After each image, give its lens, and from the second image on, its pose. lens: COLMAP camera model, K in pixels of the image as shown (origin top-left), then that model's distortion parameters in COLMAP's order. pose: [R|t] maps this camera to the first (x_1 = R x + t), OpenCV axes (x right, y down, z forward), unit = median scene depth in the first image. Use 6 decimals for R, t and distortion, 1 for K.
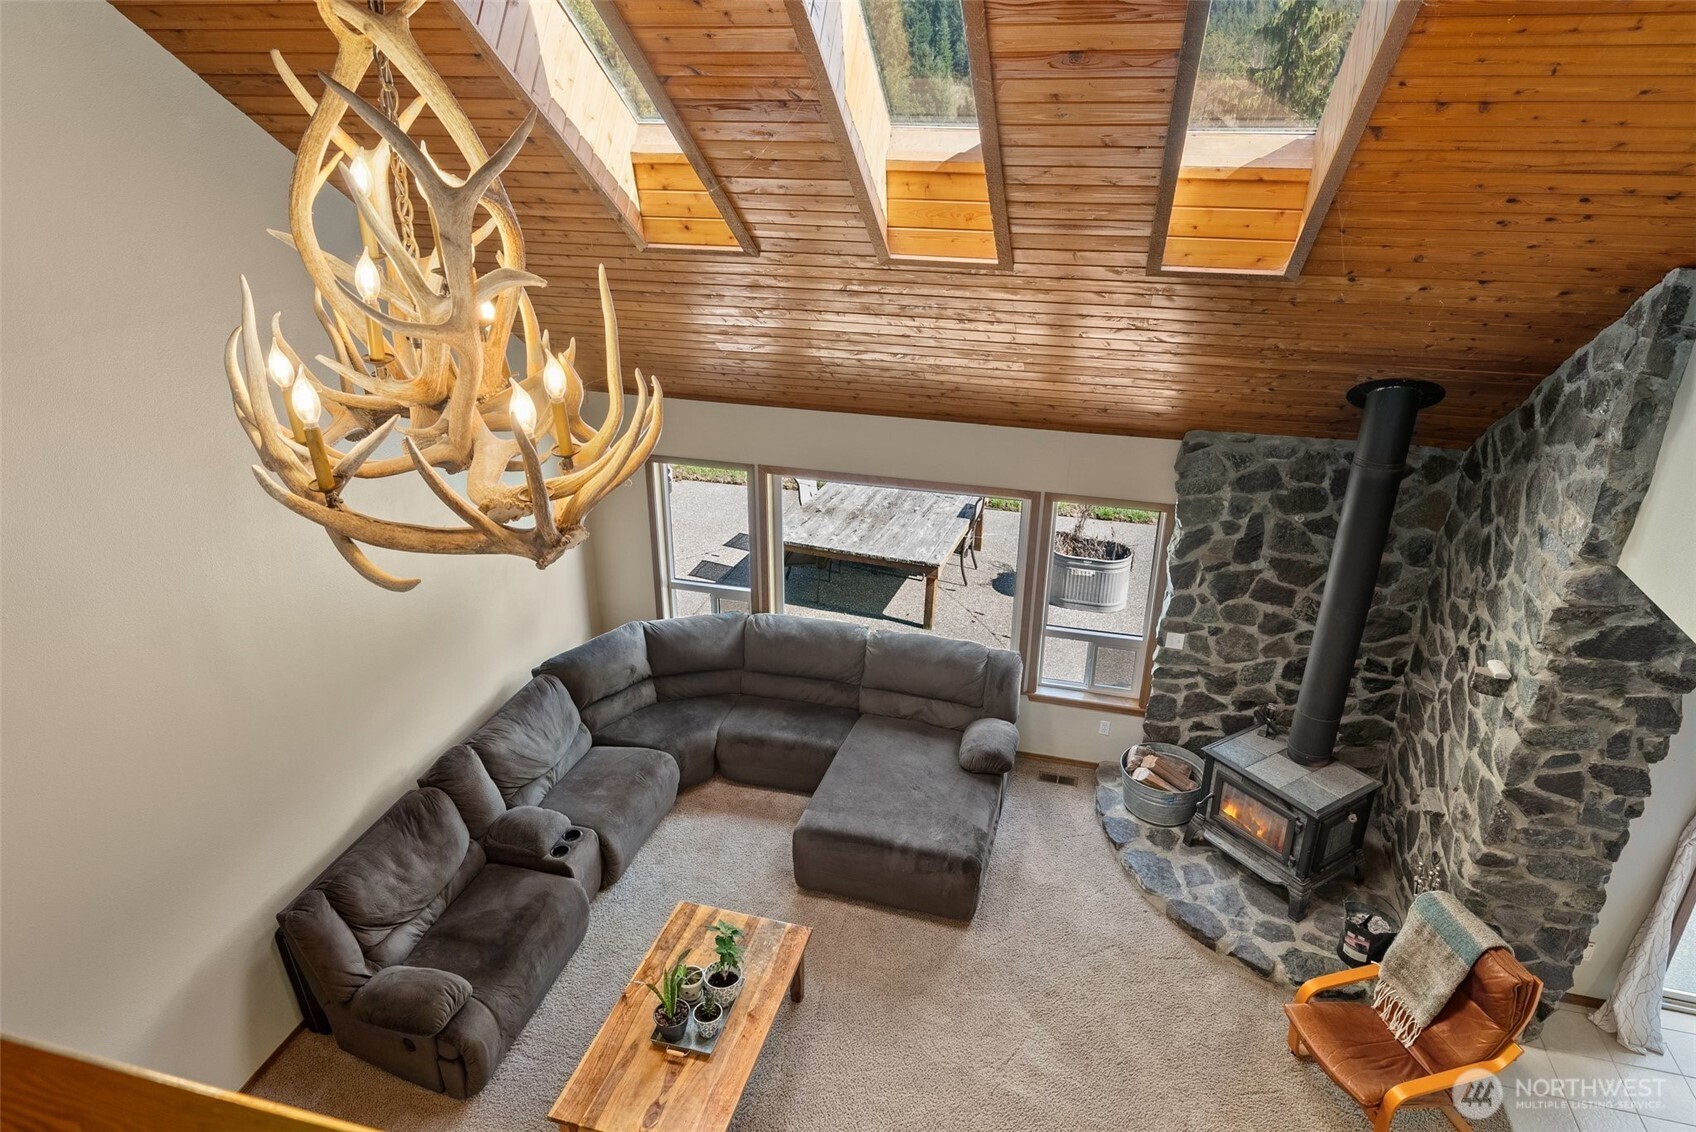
lens RADIAL K [[1026.8, 0, 846.6], [0, 1026.8, 558.7], [0, 0, 1]] dist [0.004754, 0.002527]
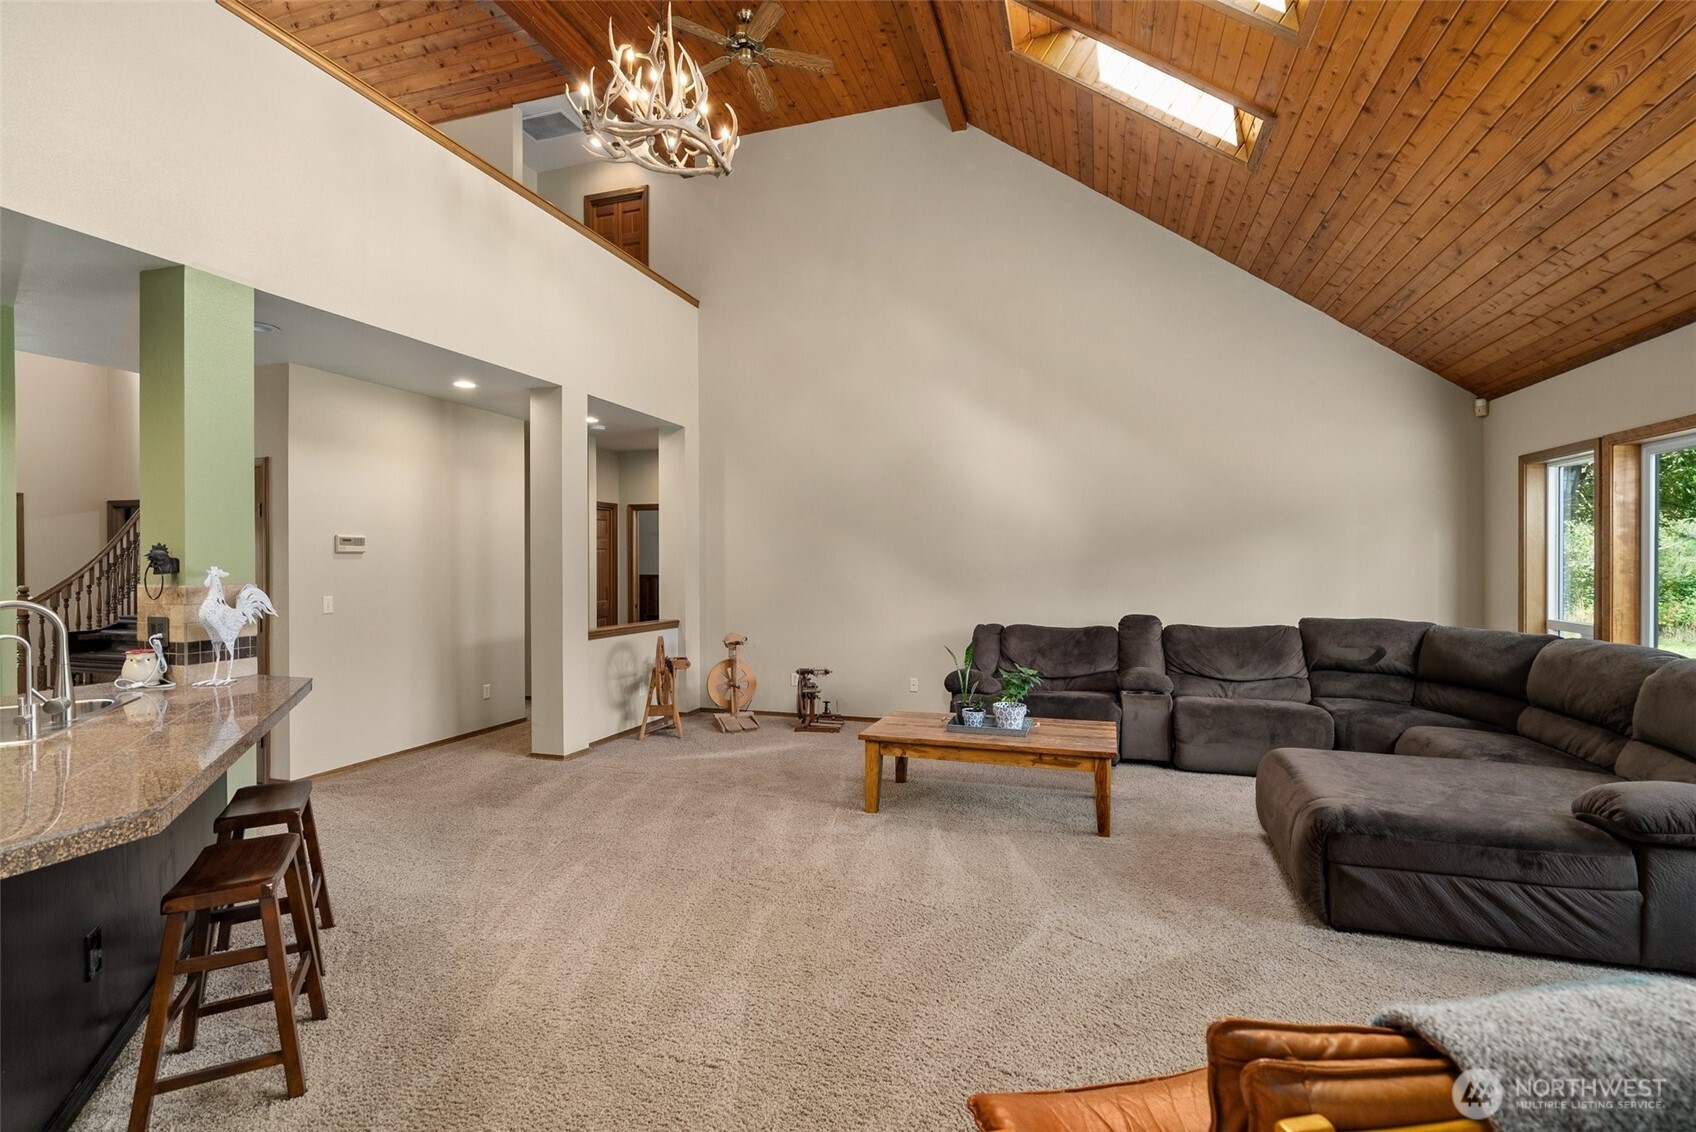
lens RADIAL K [[773.3, 0, 853.0], [0, 773.3, 567.1], [0, 0, 1]] dist [0.000289, 0.000246]
pose [[-0.039209, -0.002199, -0.999229, 0.588808], [-0.399012, 0.916844, 0.013639, 0.246007], [0.916107, 0.399239, -0.036826, 0.615598]]
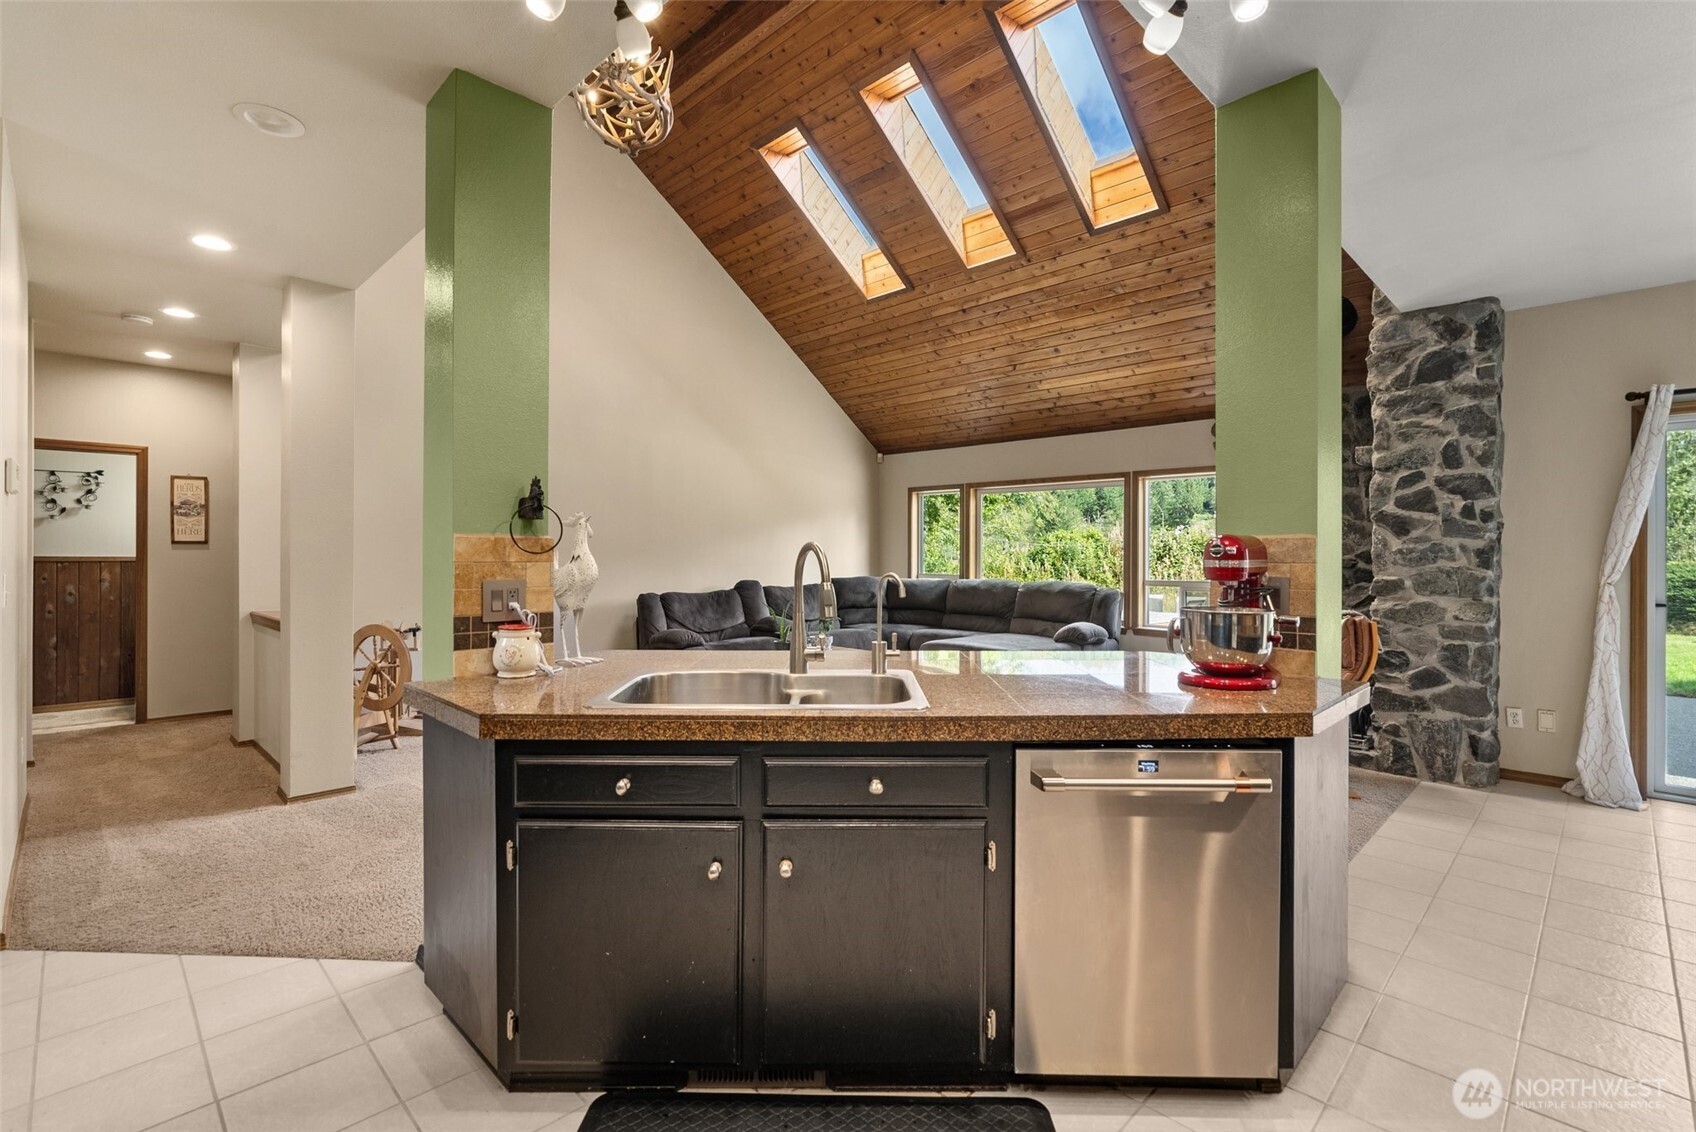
lens RADIAL K [[773.3, 0, 848.3], [0, 773.3, 558.7], [0, 0, 1]] dist [0.000289, 0.000246]
pose [[0.865516, -0.004847, -0.500858, 0.420311], [-0.194119, 0.918557, -0.344340, 0.545366], [0.461736, 0.395258, 0.794085, -0.022236]]
